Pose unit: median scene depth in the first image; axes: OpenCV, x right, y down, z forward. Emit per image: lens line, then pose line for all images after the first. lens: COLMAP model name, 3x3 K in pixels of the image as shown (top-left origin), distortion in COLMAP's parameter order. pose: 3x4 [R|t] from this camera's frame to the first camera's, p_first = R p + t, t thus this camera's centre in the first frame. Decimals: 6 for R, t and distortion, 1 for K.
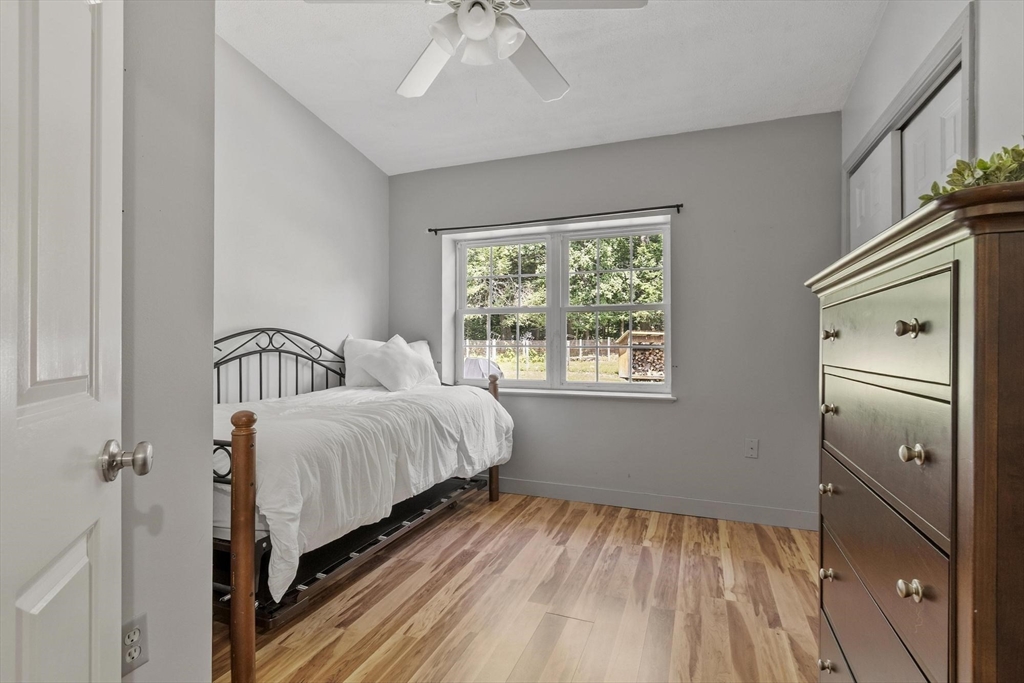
lens RADIAL K [[474.4, 0, 515.8], [0, 474.4, 375.9], [0, 0, 1]] dist [-0.001595, 0.000407]
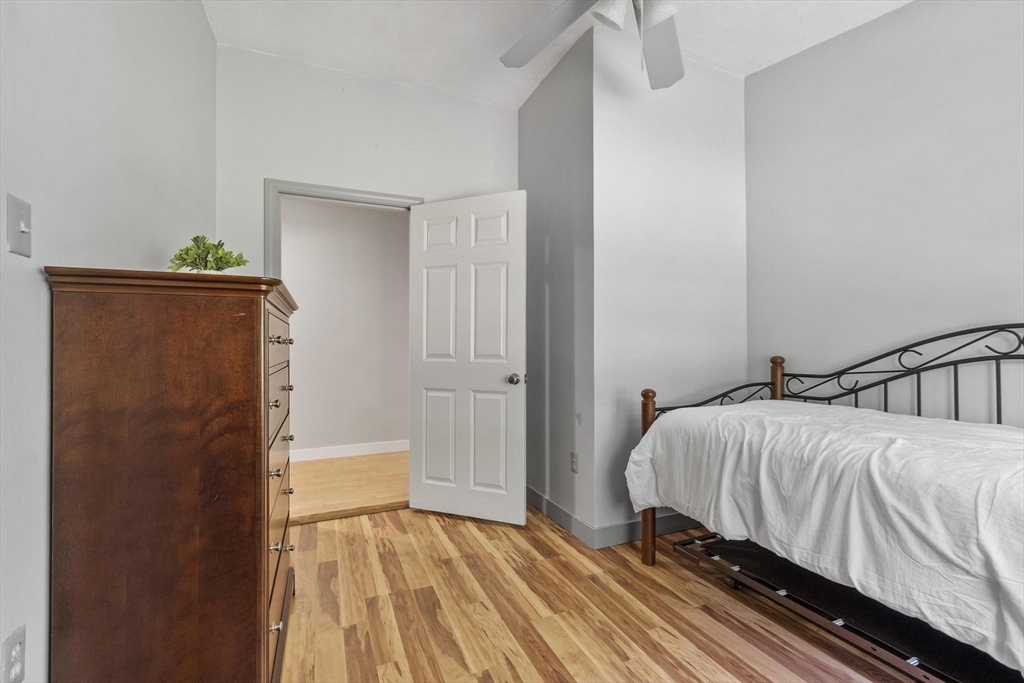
lens RADIAL K [[445.9, 0, 514.4], [0, 445.9, 344.2], [0, 0, 1]] dist [0.000921, -0.001760]
pose [[-0.711215, 0.001619, -0.702973, 0.635540], [-0.038259, 0.998426, 0.041008, -0.098646], [0.701933, 0.056061, -0.710033, 1.330124]]
